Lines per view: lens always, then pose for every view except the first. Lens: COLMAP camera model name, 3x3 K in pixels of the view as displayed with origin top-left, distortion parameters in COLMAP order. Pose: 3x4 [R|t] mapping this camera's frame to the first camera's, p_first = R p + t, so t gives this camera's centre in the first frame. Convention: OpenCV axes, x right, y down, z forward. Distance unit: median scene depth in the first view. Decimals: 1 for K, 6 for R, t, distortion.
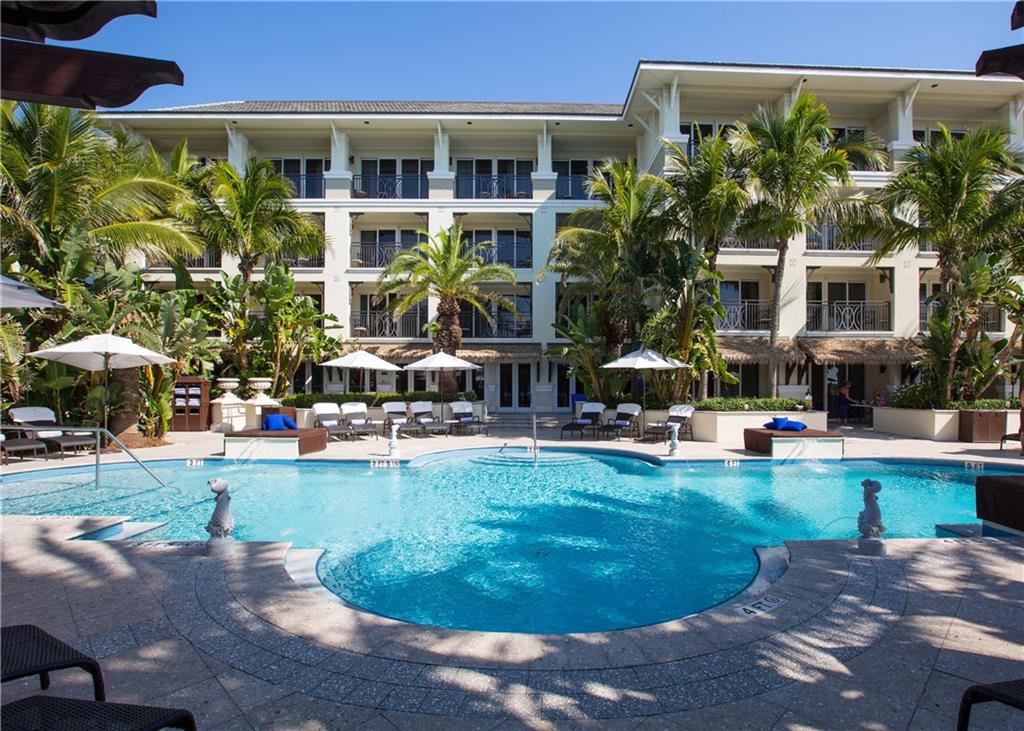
lens RADIAL K [[565.1, 0, 512.0], [0, 565.1, 365.5], [0, 0, 1]] dist [-0.026896, -0.000722]
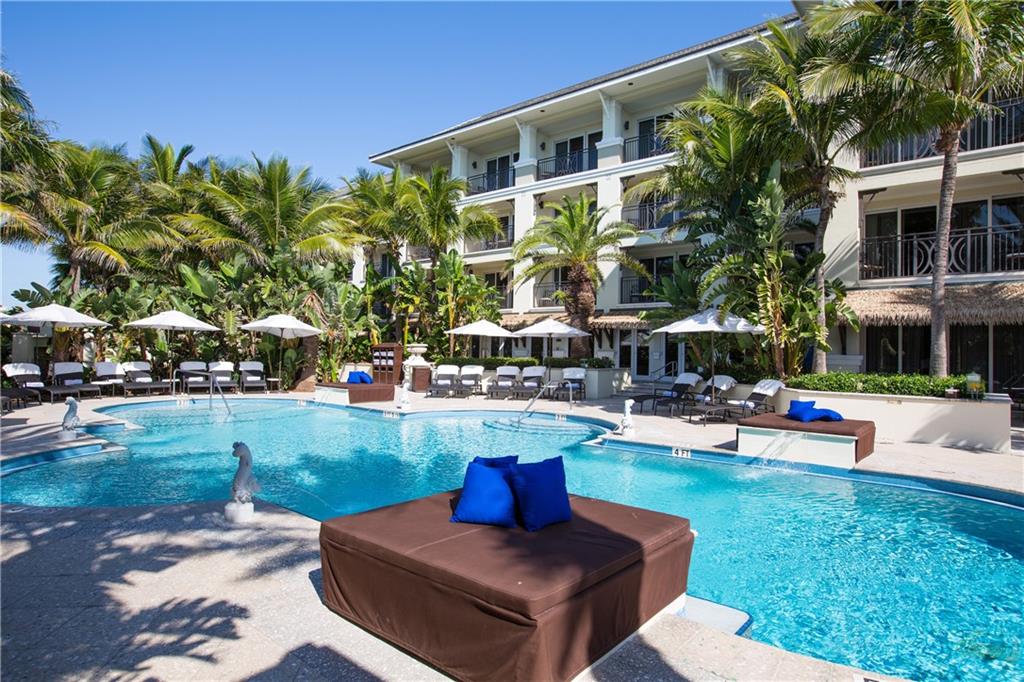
lens RADIAL K [[566.6, 0, 511.9], [0, 566.6, 317.8], [0, 0, 1]] dist [-0.014890, 0.001804]
pose [[0.752912, -0.028913, -0.657486, 0.545168], [0.011119, 0.999451, -0.031218, 0.005260], [0.658028, 0.016194, 0.752820, 0.181045]]
